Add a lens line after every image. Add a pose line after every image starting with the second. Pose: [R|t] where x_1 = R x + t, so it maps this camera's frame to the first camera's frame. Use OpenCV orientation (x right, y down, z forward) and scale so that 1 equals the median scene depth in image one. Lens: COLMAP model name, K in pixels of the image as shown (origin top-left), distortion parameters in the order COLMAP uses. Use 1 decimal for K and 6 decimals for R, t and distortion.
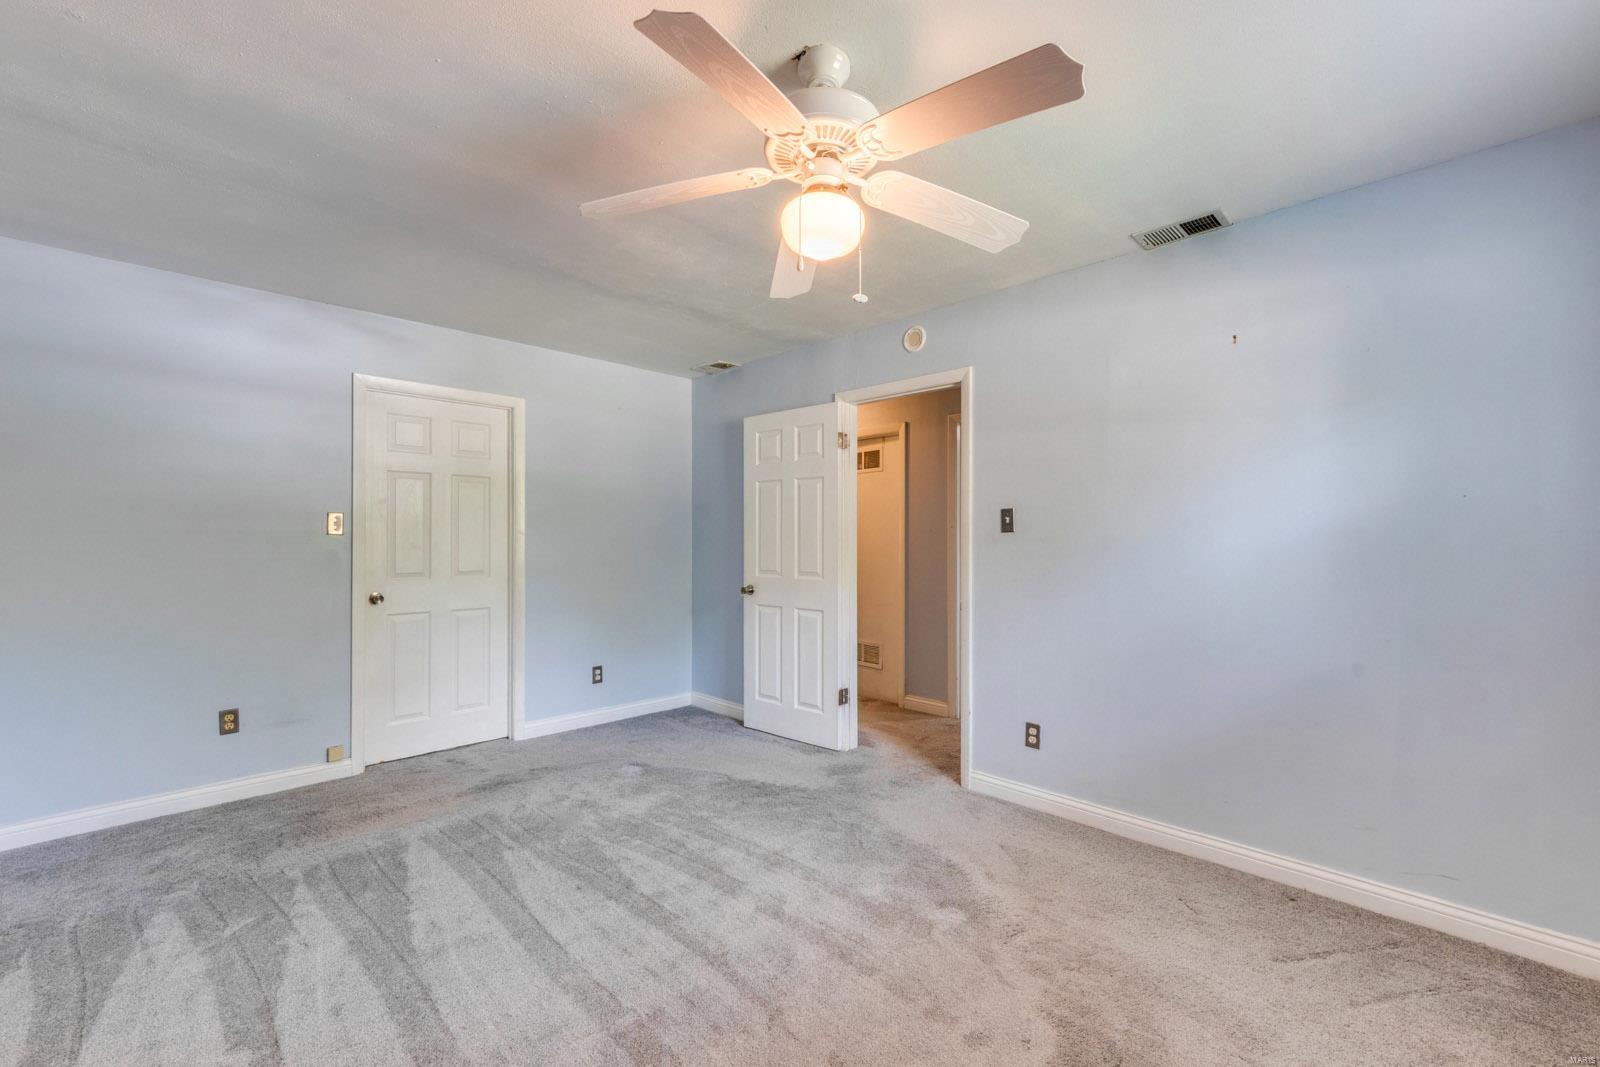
lens RADIAL K [[655.3, 0, 792.2], [0, 655.3, 537.3], [0, 0, 1]] dist [-0.000056, -0.000033]
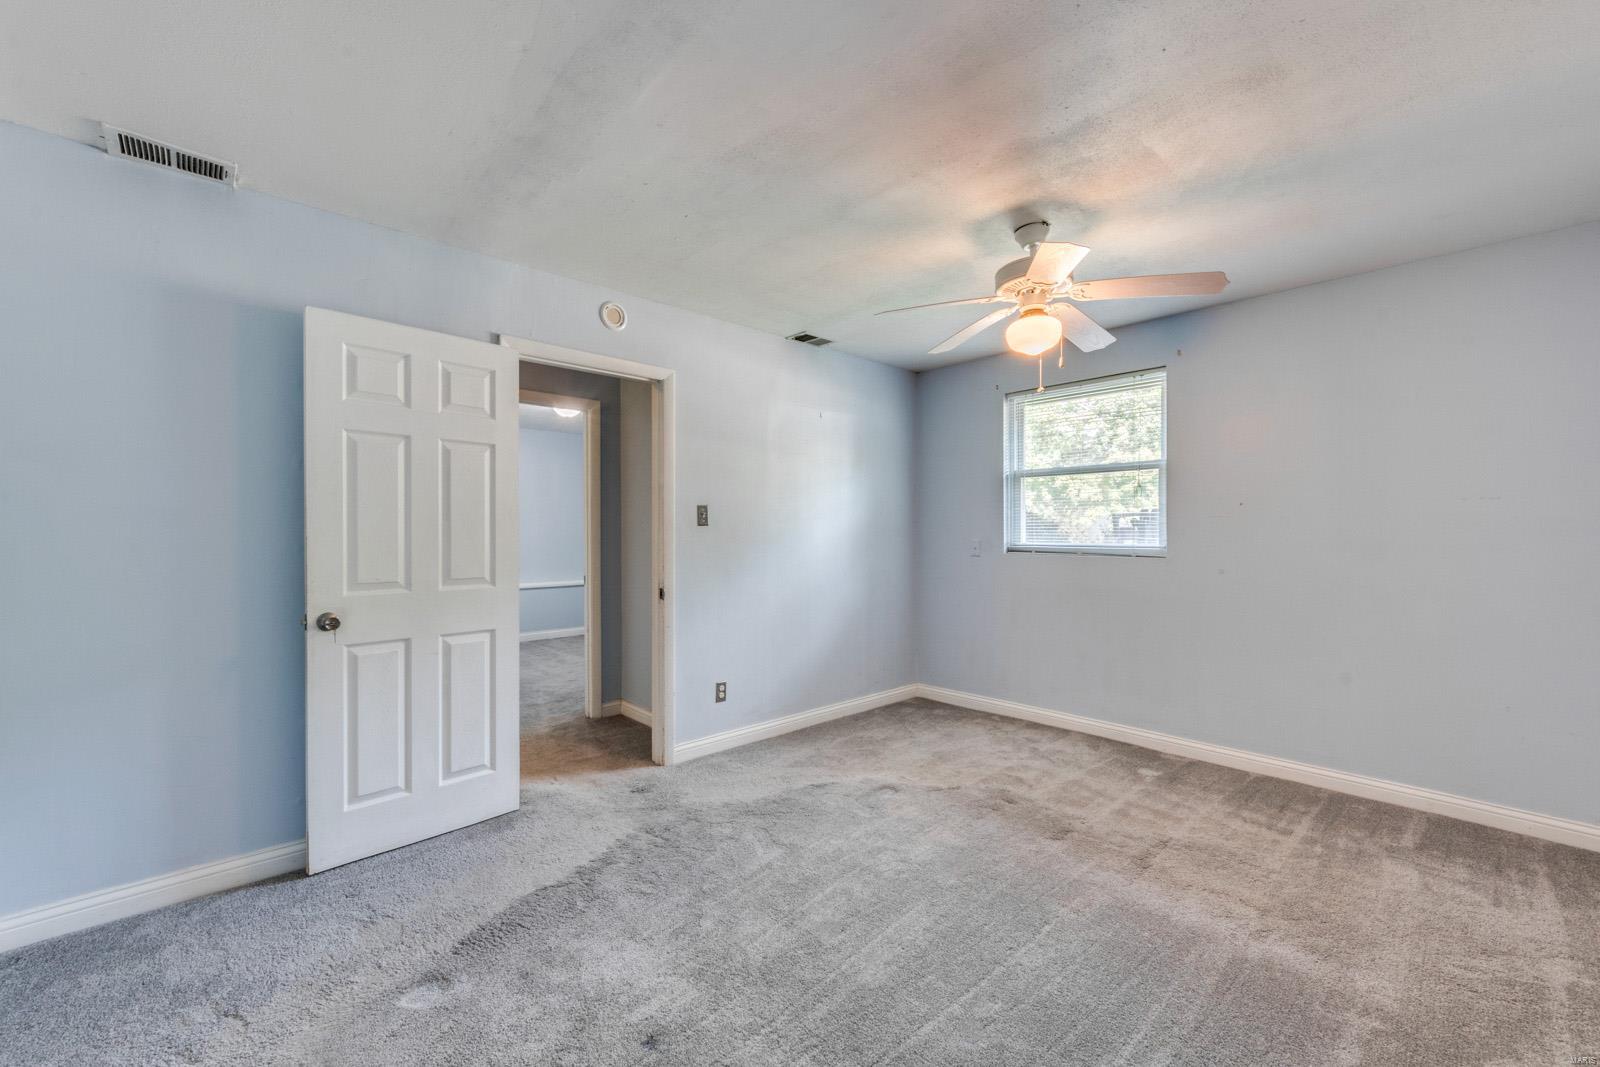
lens RADIAL K [[655.3, 0, 792.2], [0, 655.3, 537.3], [0, 0, 1]] dist [-0.000056, -0.000033]
pose [[0.033129, -0.004186, 0.999442, -0.665957], [-0.001273, 0.999990, 0.004231, 0.006335], [-0.999450, -0.001412, 0.033123, 0.645437]]
